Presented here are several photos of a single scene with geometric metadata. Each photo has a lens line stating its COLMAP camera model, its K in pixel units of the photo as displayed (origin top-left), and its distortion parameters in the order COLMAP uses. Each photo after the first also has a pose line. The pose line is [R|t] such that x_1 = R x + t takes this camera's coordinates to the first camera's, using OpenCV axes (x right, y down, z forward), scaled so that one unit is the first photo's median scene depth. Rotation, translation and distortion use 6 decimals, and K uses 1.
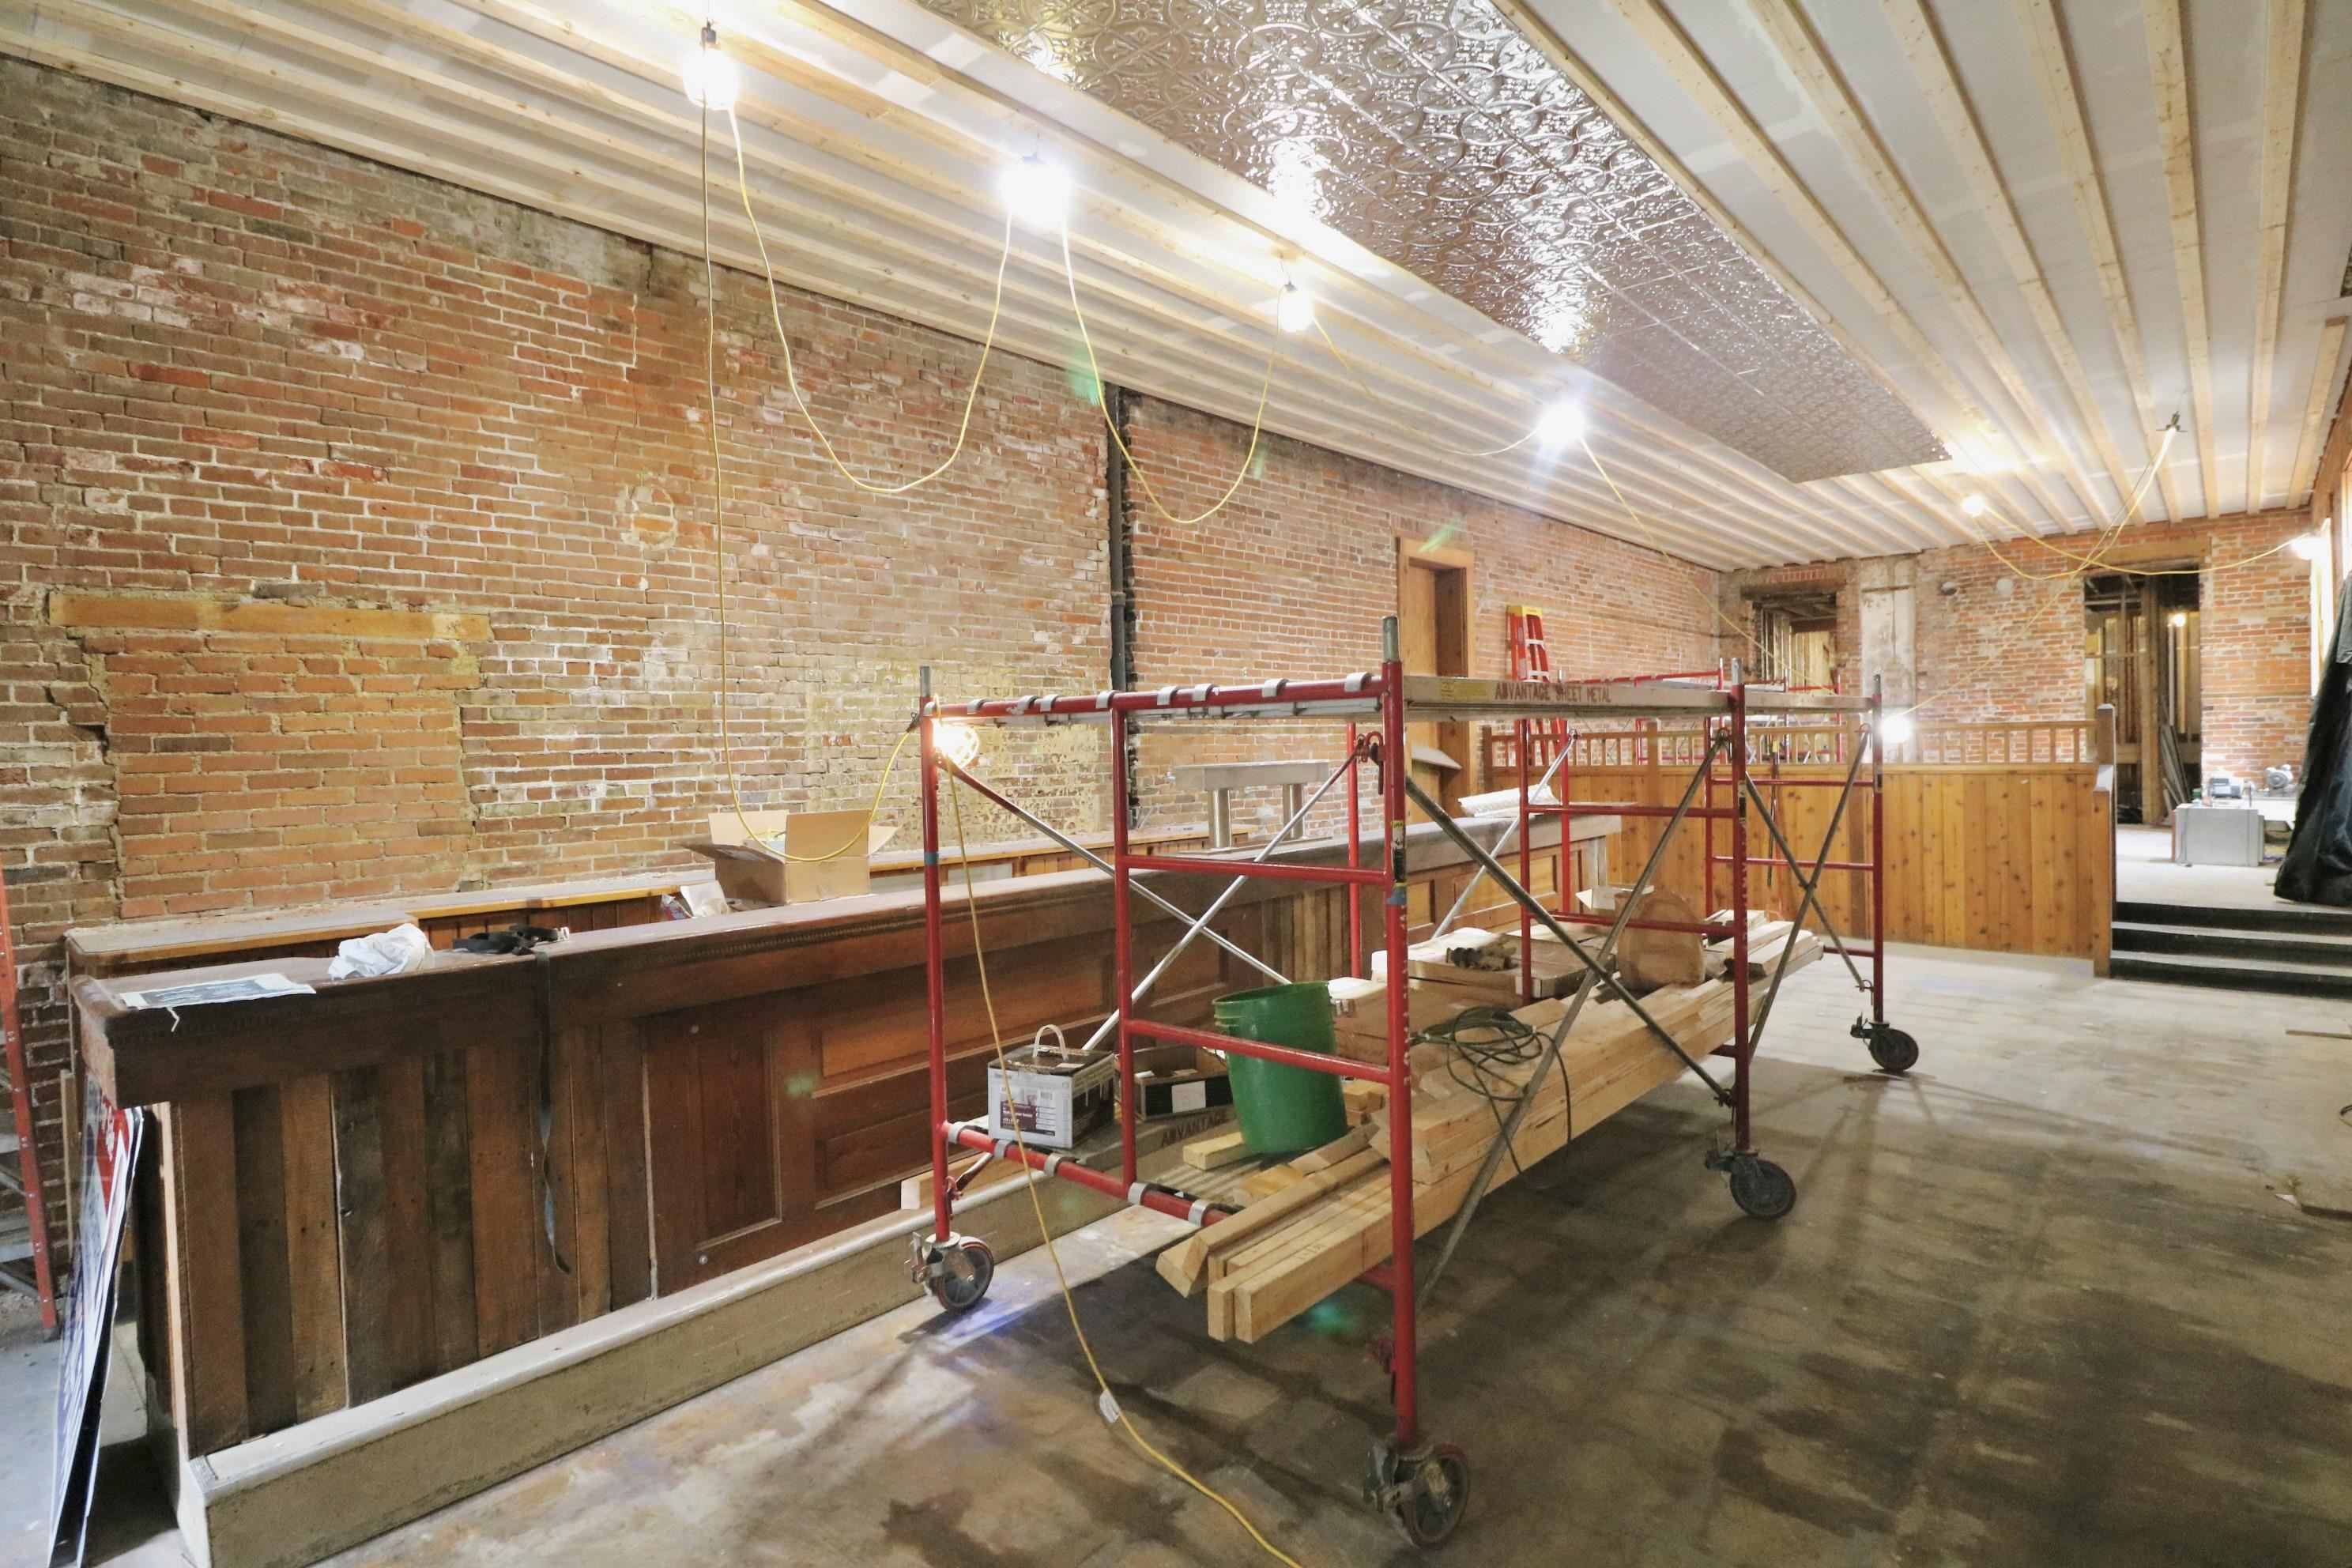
lens RADIAL K [[1168.6, 0, 1182.1], [0, 1168.6, 779.7], [0, 0, 1]] dist [-0.004656, -0.005016]
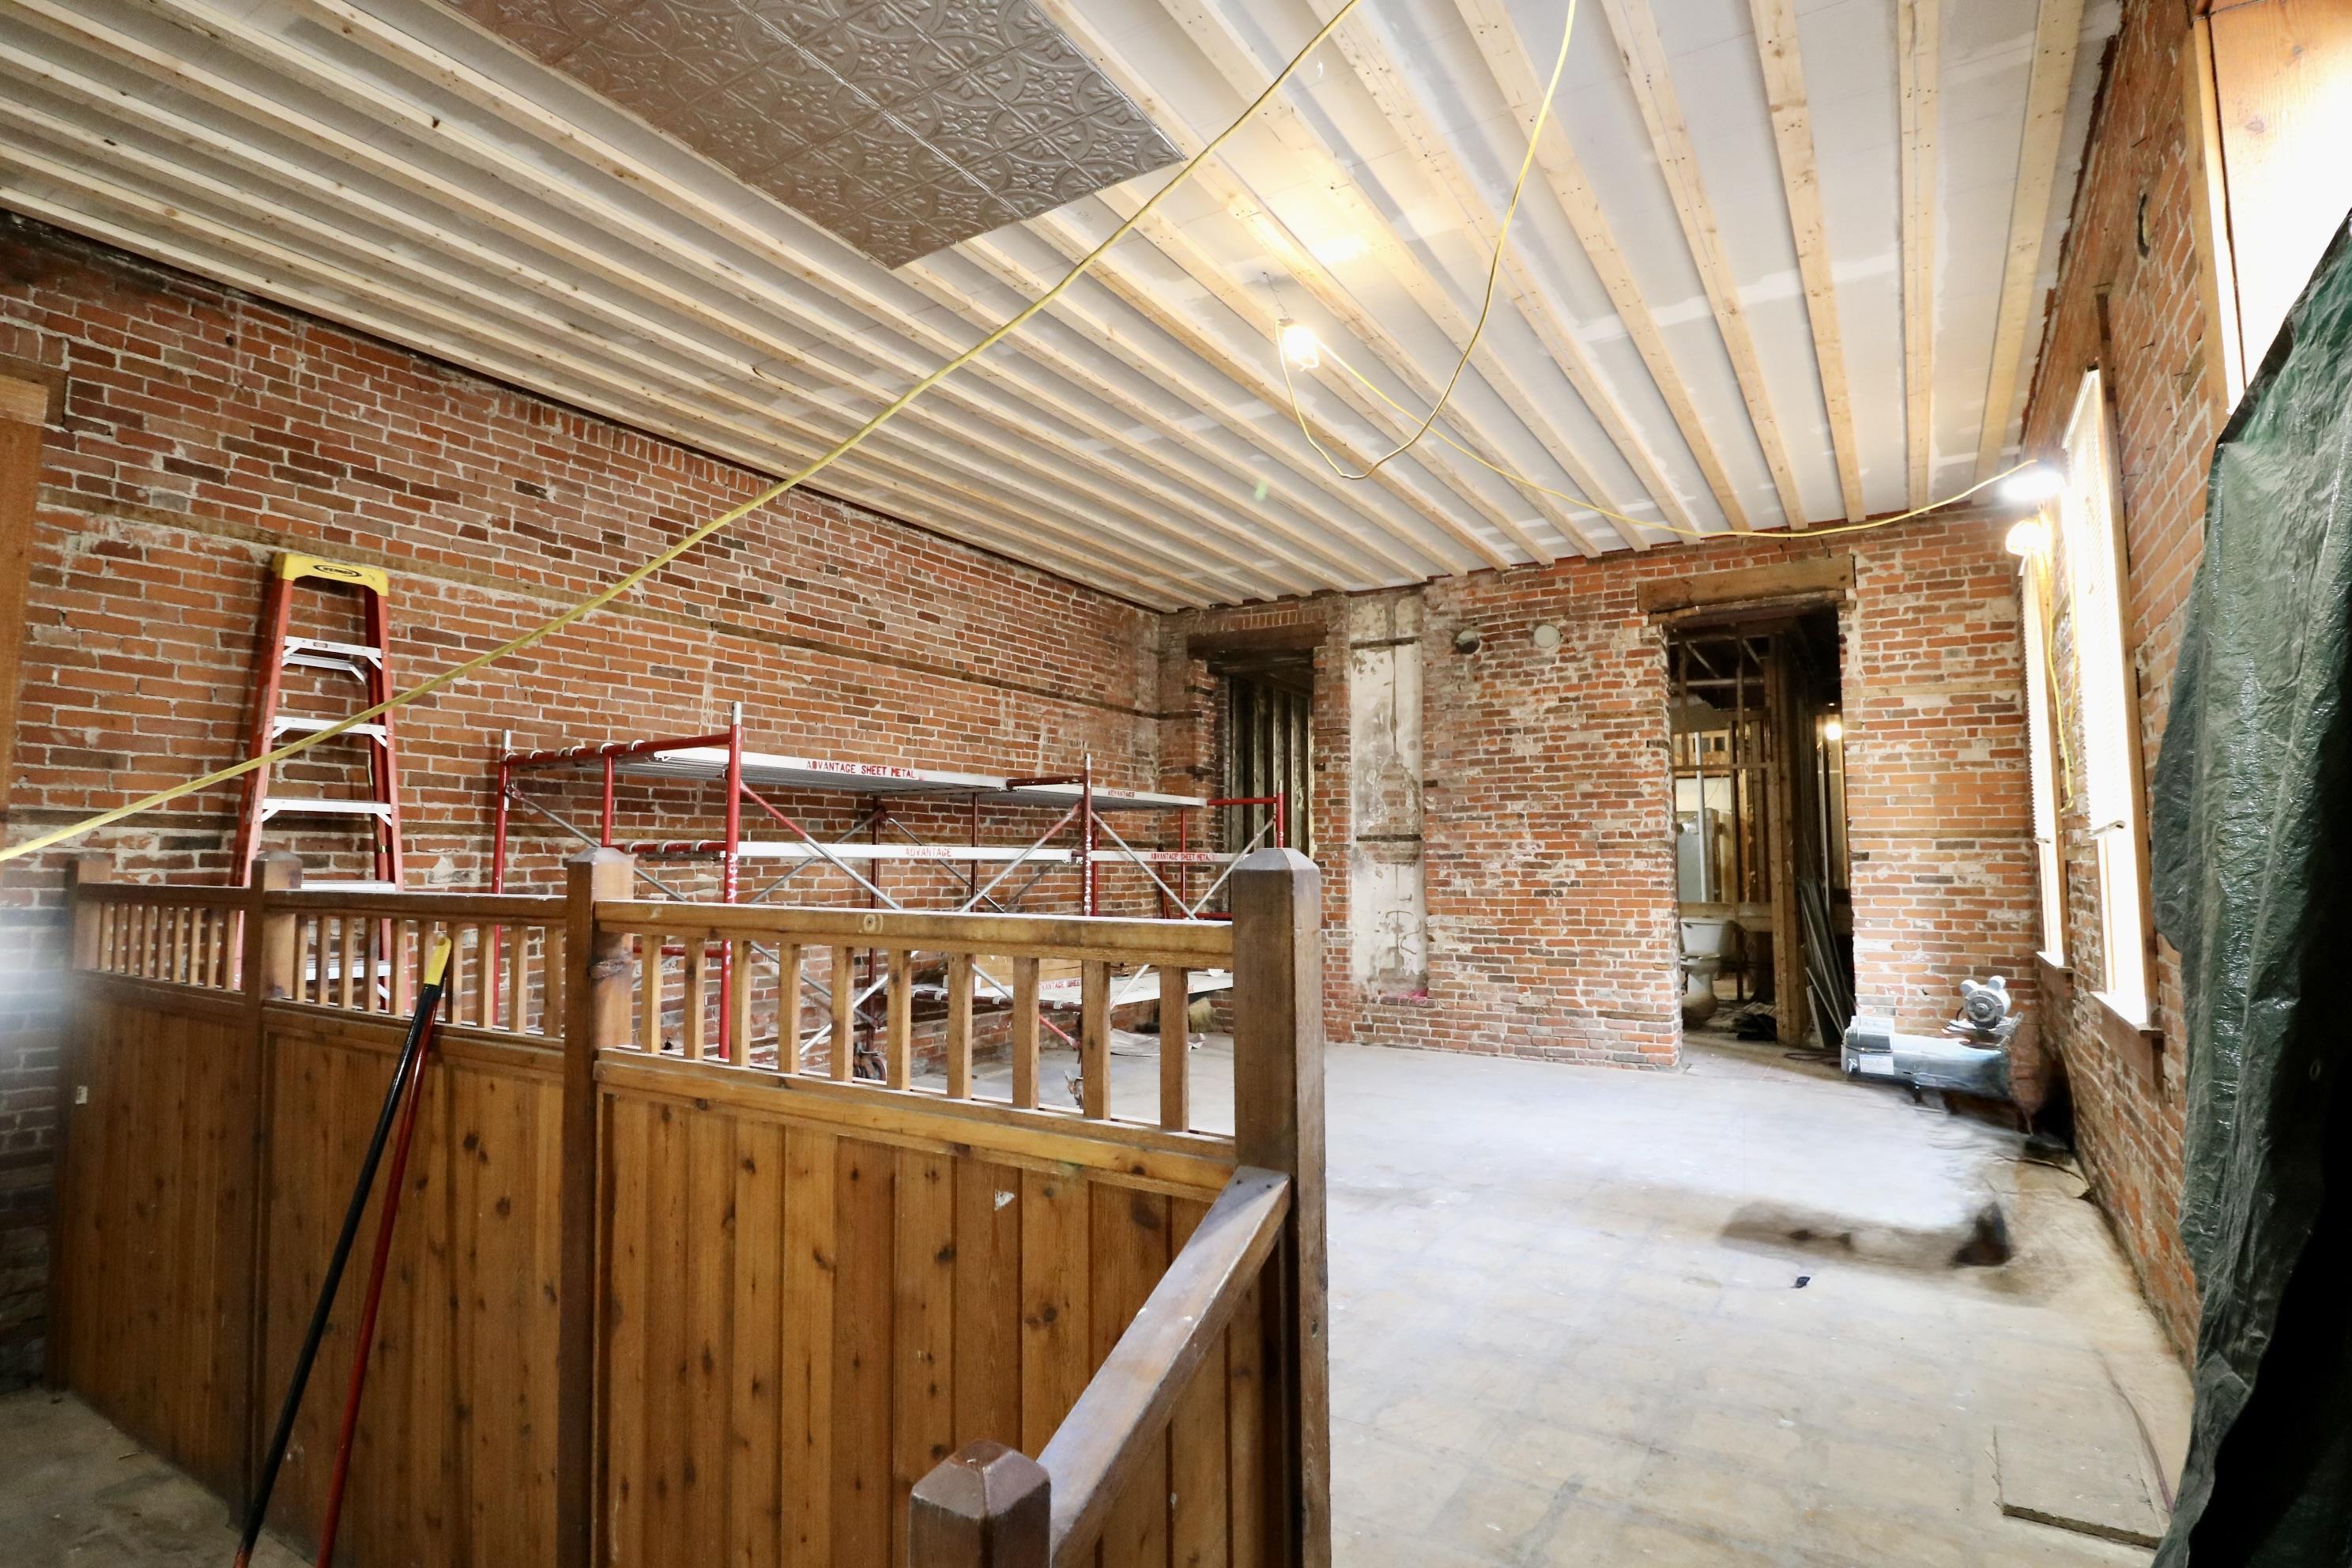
lens RADIAL K [[1168.6, 0, 1165.7], [0, 1168.6, 779.4], [0, 0, 1]] dist [-0.004656, -0.005016]
pose [[0.985533, 0.038652, 0.165015, 0.788879], [-0.022289, 0.994749, -0.099883, -0.060414], [-0.168009, 0.094760, 0.981220, 0.860470]]
